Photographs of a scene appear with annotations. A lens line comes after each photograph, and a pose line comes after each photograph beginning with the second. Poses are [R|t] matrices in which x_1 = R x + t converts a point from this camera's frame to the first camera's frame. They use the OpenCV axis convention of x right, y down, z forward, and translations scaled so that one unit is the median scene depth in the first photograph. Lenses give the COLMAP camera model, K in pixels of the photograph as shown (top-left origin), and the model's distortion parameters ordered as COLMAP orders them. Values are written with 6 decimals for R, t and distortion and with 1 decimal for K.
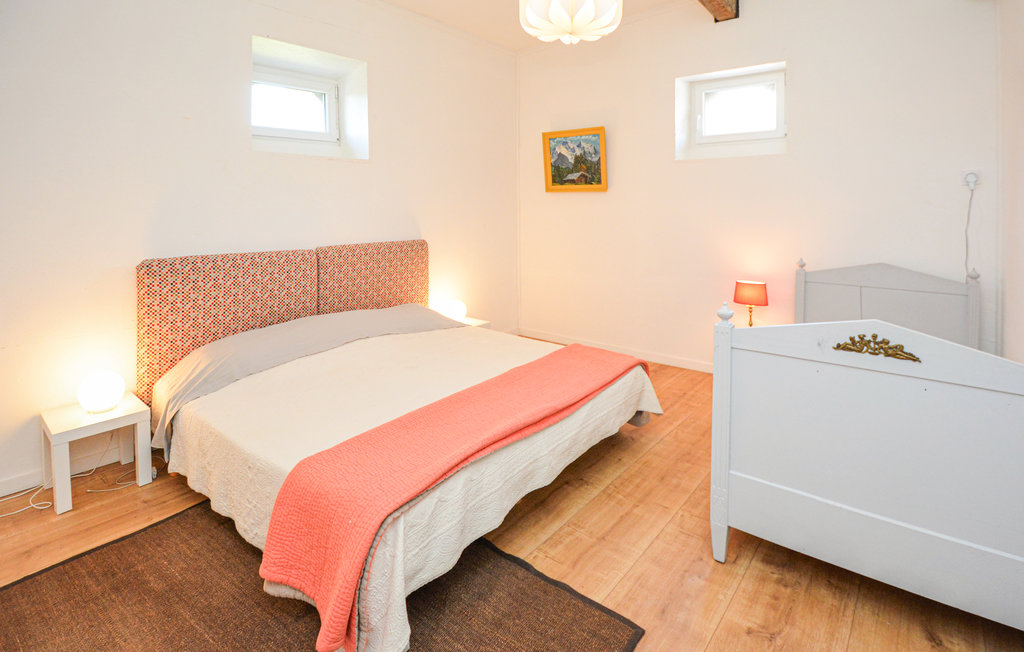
lens RADIAL K [[500.1, 0, 512.0], [0, 500.1, 326.0], [0, 0, 1]] dist [-0.000635, -0.014160]
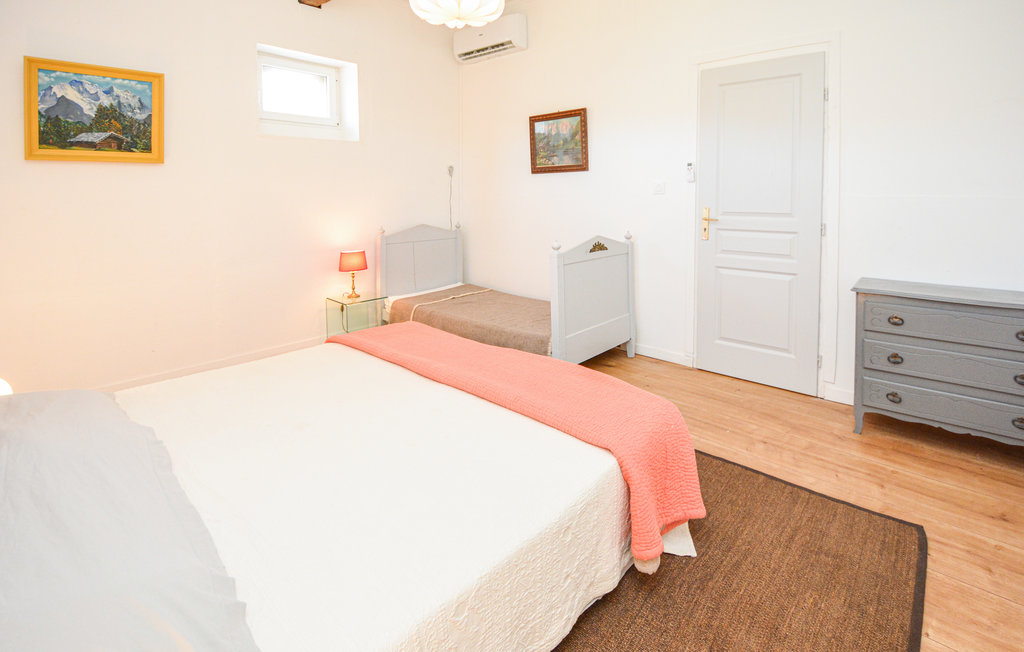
lens RADIAL K [[500.1, 0, 512.0], [0, 500.1, 326.0], [0, 0, 1]] dist [-0.000635, -0.014160]
pose [[0.036185, -0.259369, 0.965100, -0.557341], [0.230865, 0.941779, 0.244446, -0.102166], [-0.972313, 0.213962, 0.093958, 0.475177]]
